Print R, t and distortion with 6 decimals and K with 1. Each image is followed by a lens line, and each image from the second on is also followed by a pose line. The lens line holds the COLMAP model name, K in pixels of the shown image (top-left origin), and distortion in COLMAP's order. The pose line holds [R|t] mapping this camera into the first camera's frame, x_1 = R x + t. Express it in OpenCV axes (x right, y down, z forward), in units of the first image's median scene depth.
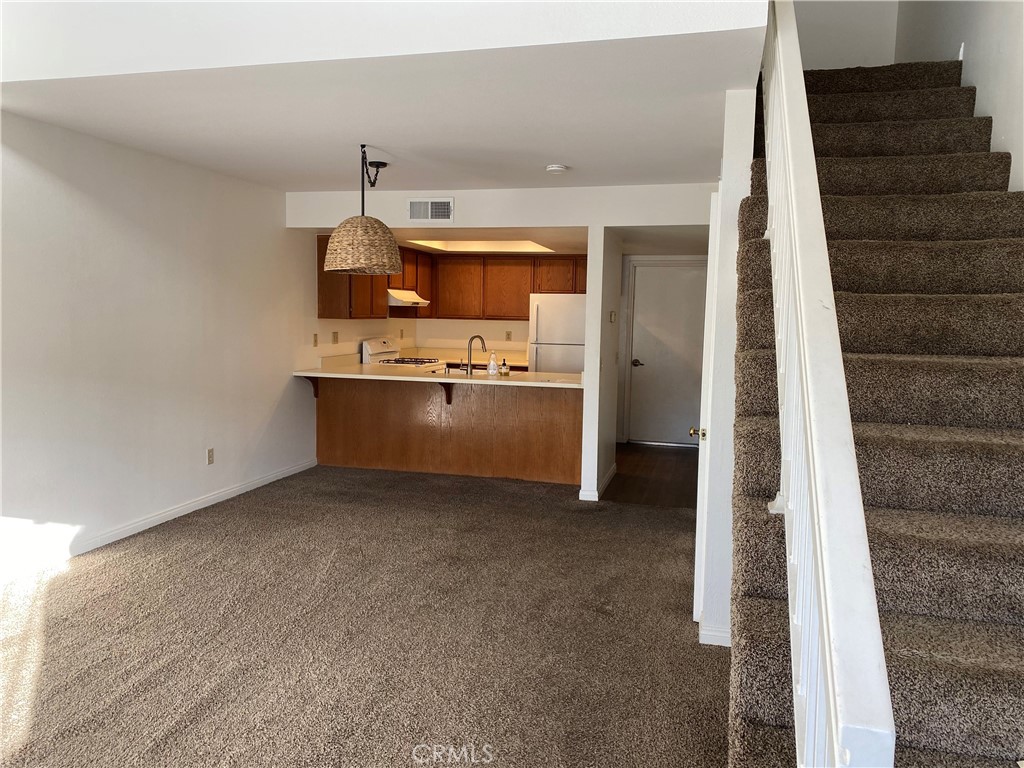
lens RADIAL K [[752.2, 0, 512.0], [0, 752.2, 384.0], [0, 0, 1]] dist [0.015839, -0.013205]
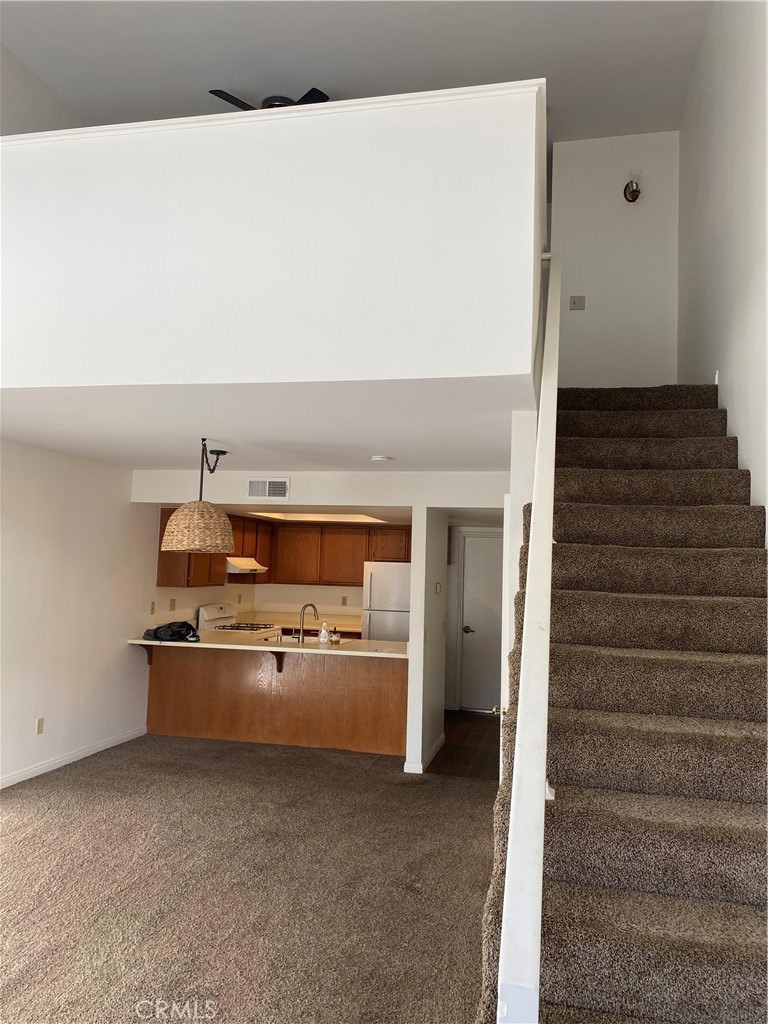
lens RADIAL K [[752.2, 0, 381.0], [0, 752.2, 509.3], [0, 0, 1]] dist [0.015839, -0.013205]
pose [[0.999532, 0.013505, 0.027457, 0.042482], [-0.008588, 0.985075, -0.171910, -0.031086], [-0.029369, 0.171594, 0.984730, -0.101747]]
